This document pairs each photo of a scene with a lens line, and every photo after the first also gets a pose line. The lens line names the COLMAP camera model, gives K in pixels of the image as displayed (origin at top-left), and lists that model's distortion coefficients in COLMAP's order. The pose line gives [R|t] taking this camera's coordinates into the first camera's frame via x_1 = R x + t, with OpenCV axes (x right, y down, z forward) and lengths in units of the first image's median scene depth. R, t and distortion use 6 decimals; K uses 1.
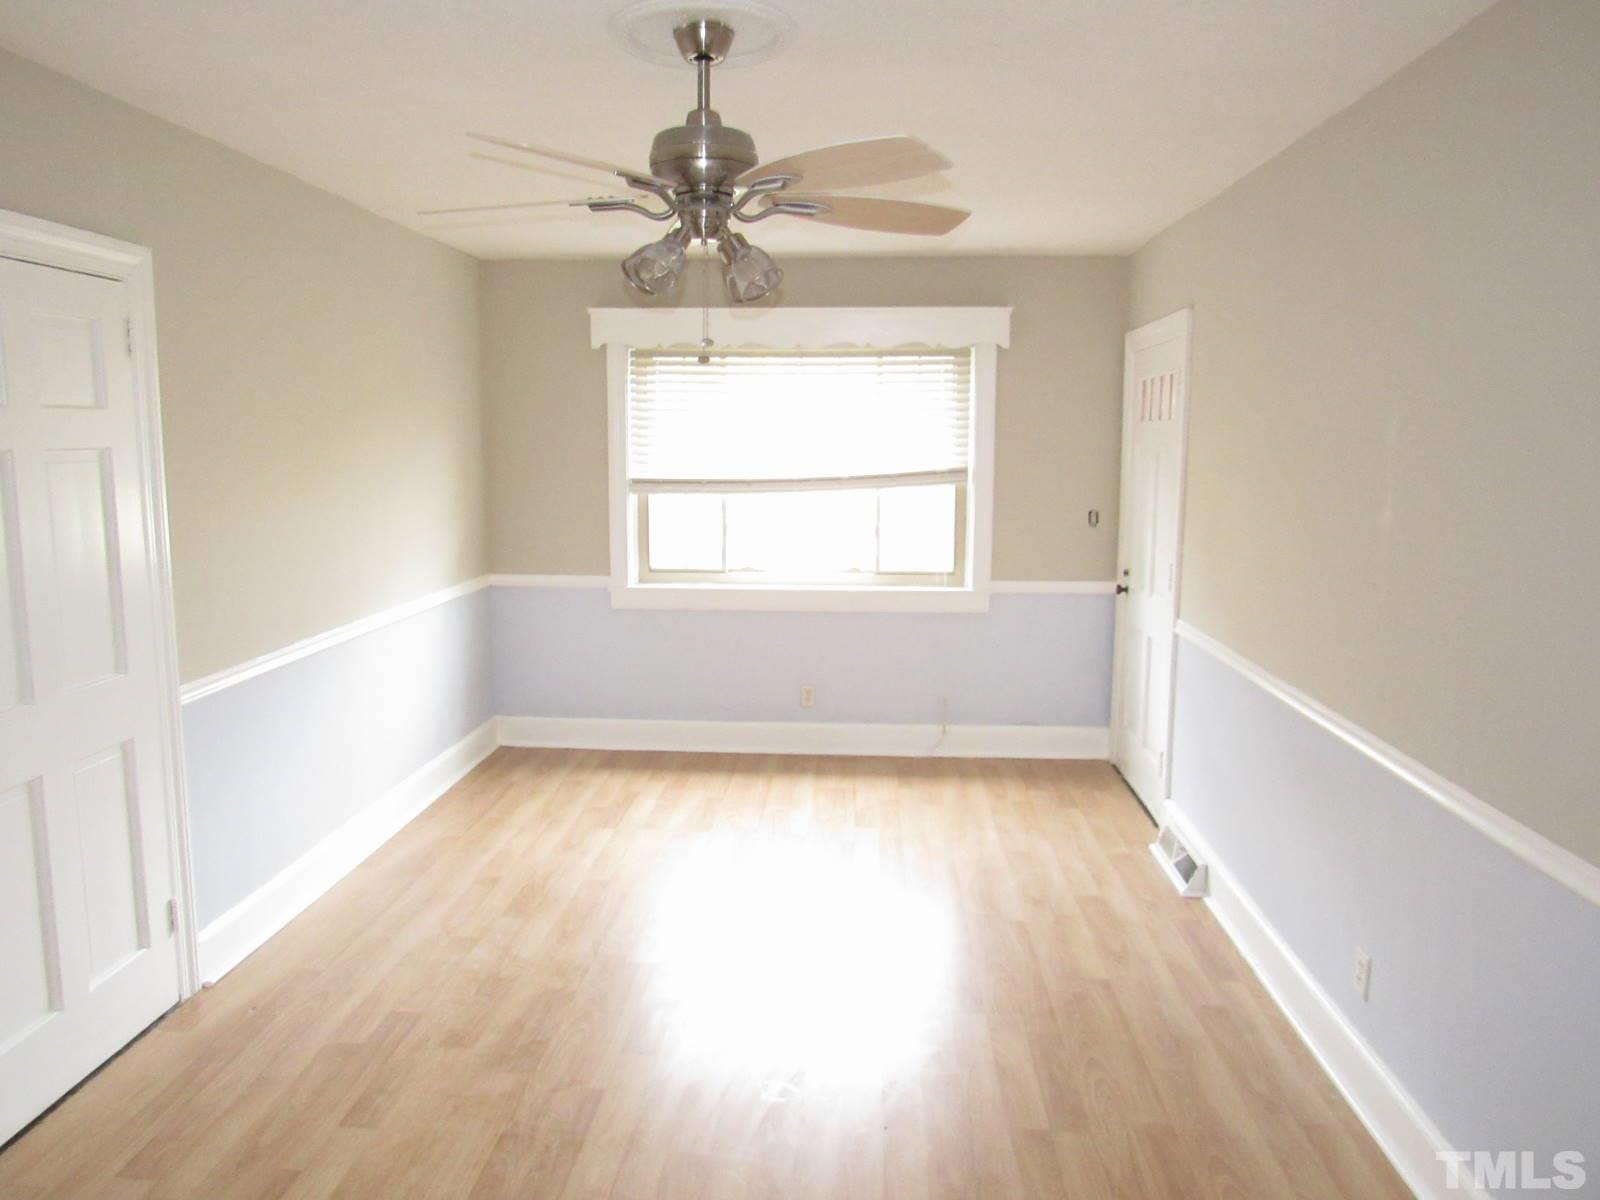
lens RADIAL K [[1129.0, 0, 794.9], [0, 1129.0, 589.9], [0, 0, 1]] dist [-0.033959, 0.013662]
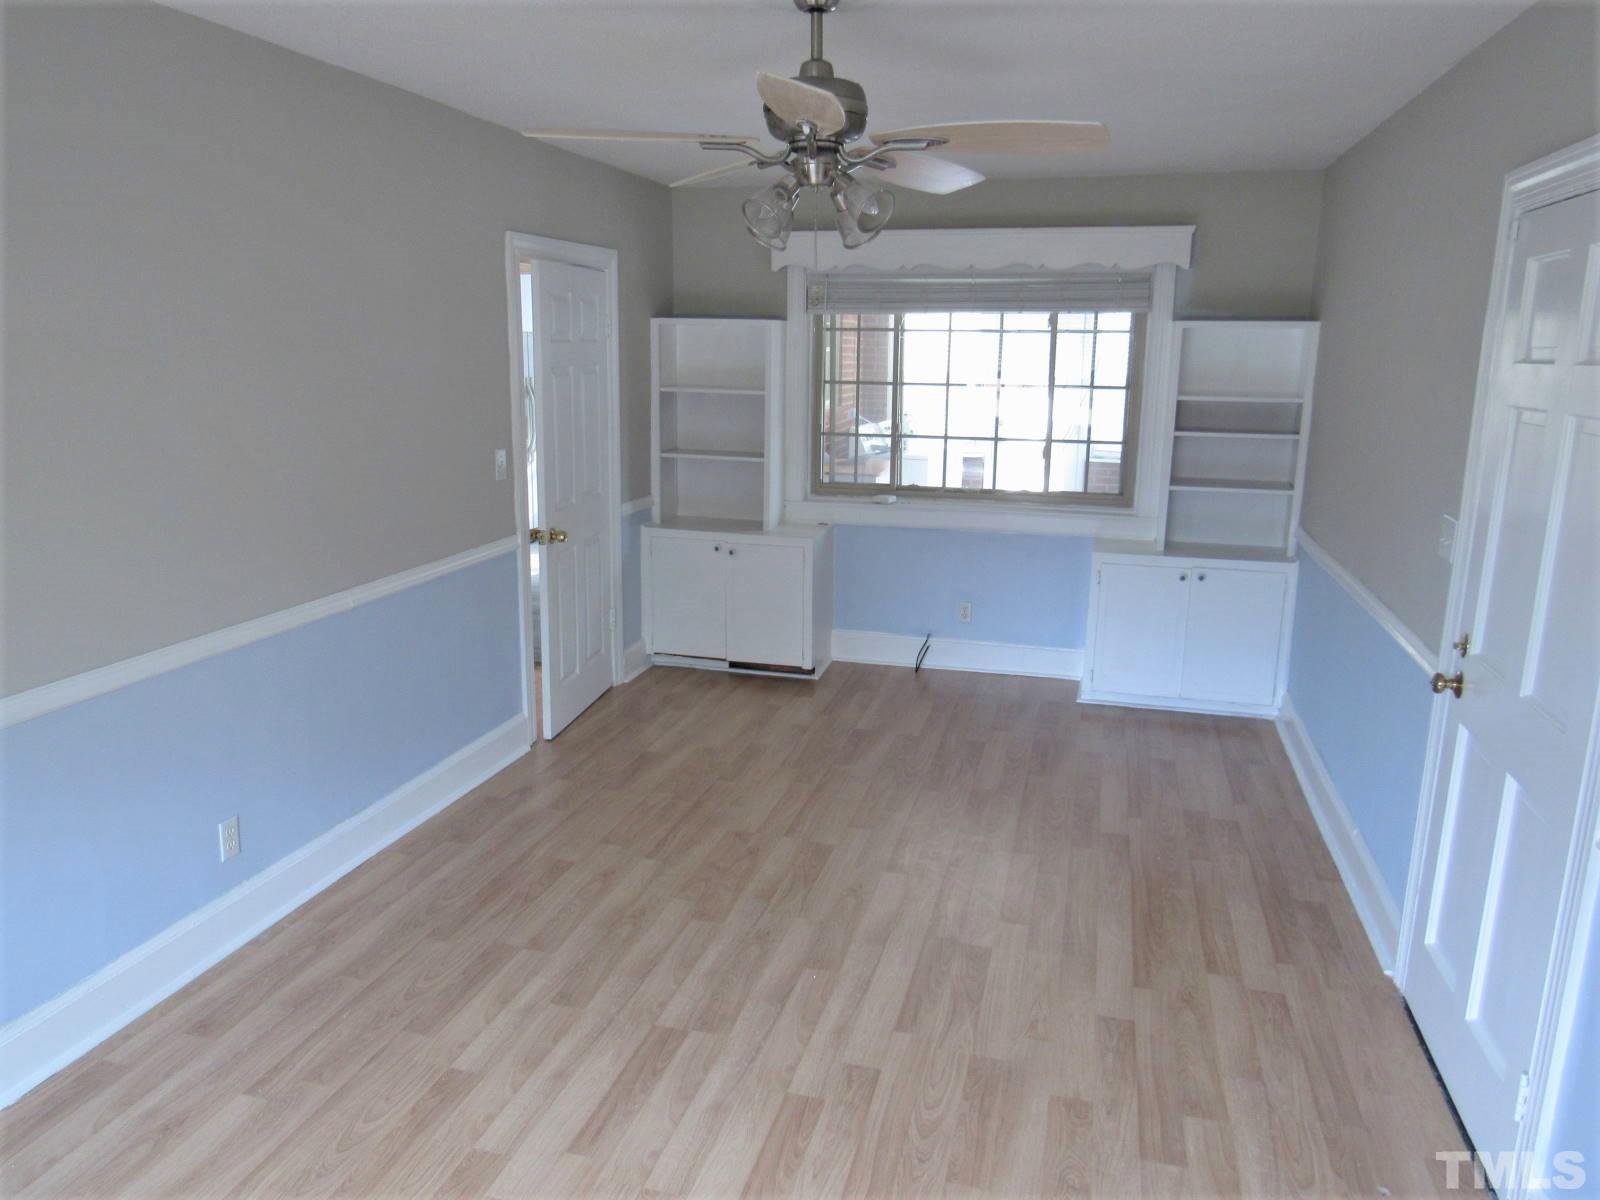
lens RADIAL K [[1129.0, 0, 794.9], [0, 1129.0, 589.9], [0, 0, 1]] dist [-0.033959, 0.013662]
pose [[-0.979270, -0.064869, 0.191891, -0.240321], [0.004321, 0.940428, 0.339964, -0.261226], [-0.202513, 0.333746, -0.920653, 1.738393]]
